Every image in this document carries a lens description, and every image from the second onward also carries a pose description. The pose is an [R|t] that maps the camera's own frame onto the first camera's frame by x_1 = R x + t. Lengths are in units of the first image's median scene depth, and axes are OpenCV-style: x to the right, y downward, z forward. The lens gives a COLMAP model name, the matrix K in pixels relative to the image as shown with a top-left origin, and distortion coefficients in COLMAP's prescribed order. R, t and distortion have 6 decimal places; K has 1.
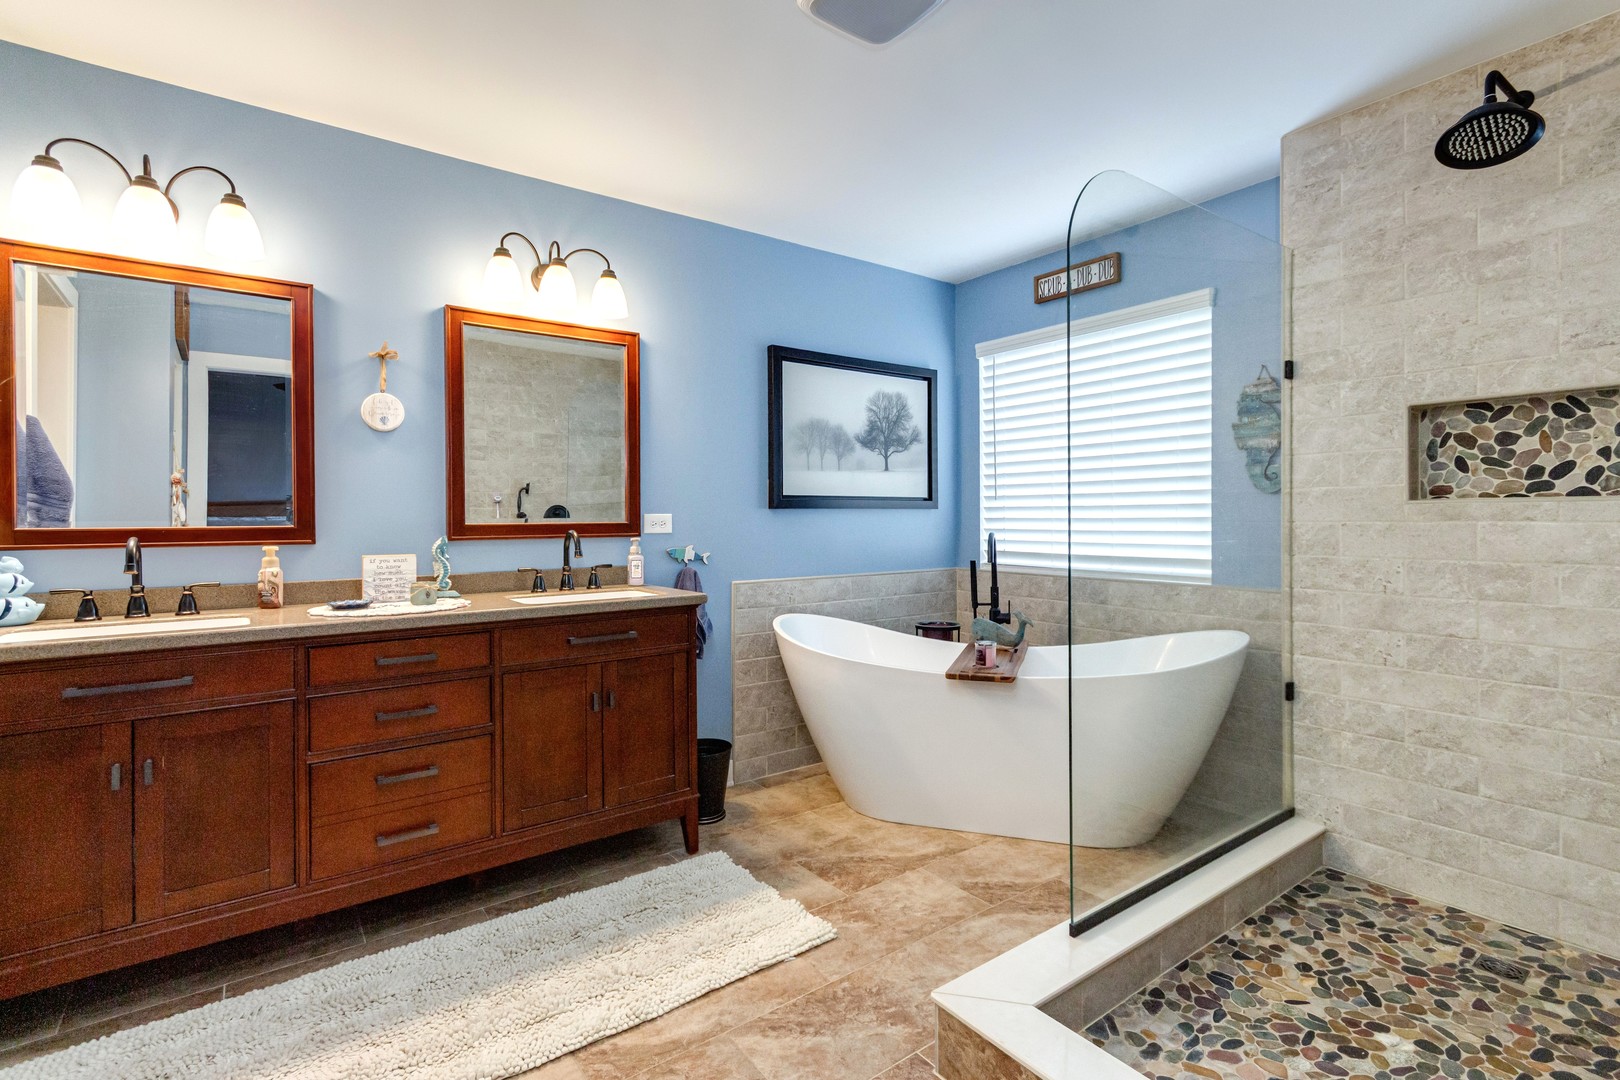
lens RADIAL K [[772.7, 0, 819.7], [0, 772.7, 530.1], [0, 0, 1]] dist [0.006468, -0.000427]
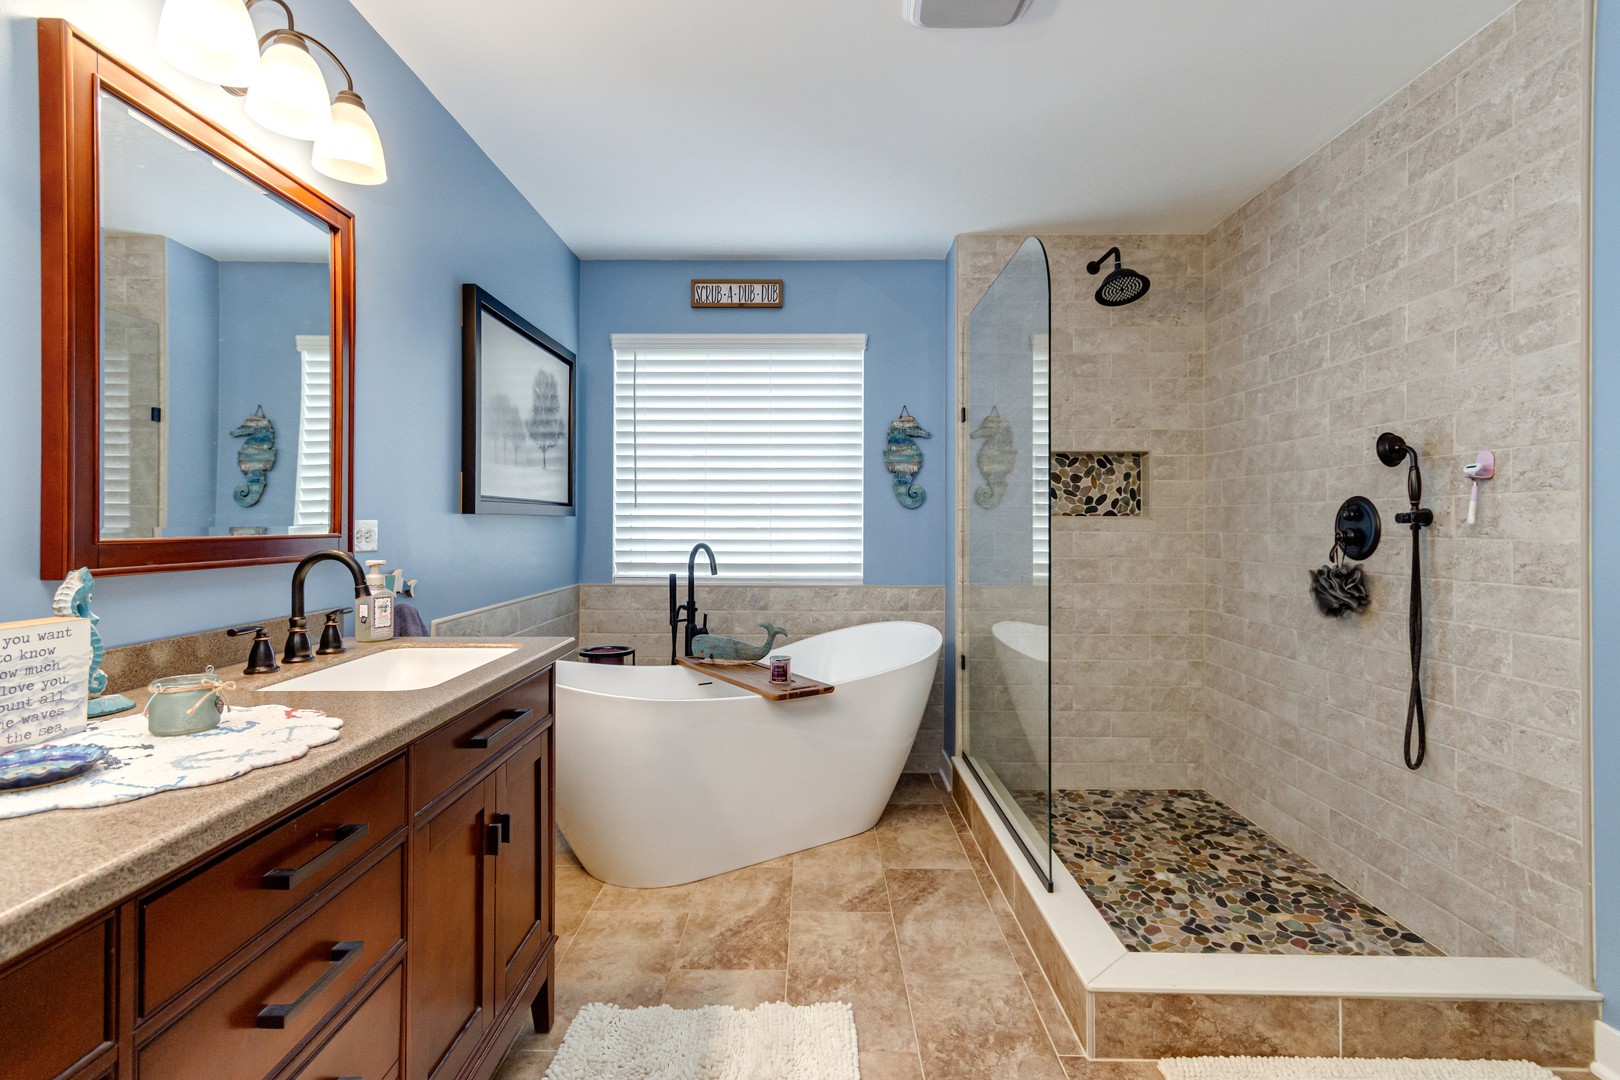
lens RADIAL K [[772.7, 0, 816.4], [0, 772.7, 529.5], [0, 0, 1]] dist [0.006468, -0.000427]
pose [[0.596420, 0.000617, 0.802673, -0.681809], [0.008209, 0.999943, -0.006868, -0.008789], [-0.802631, 0.010685, 0.596380, 0.497011]]
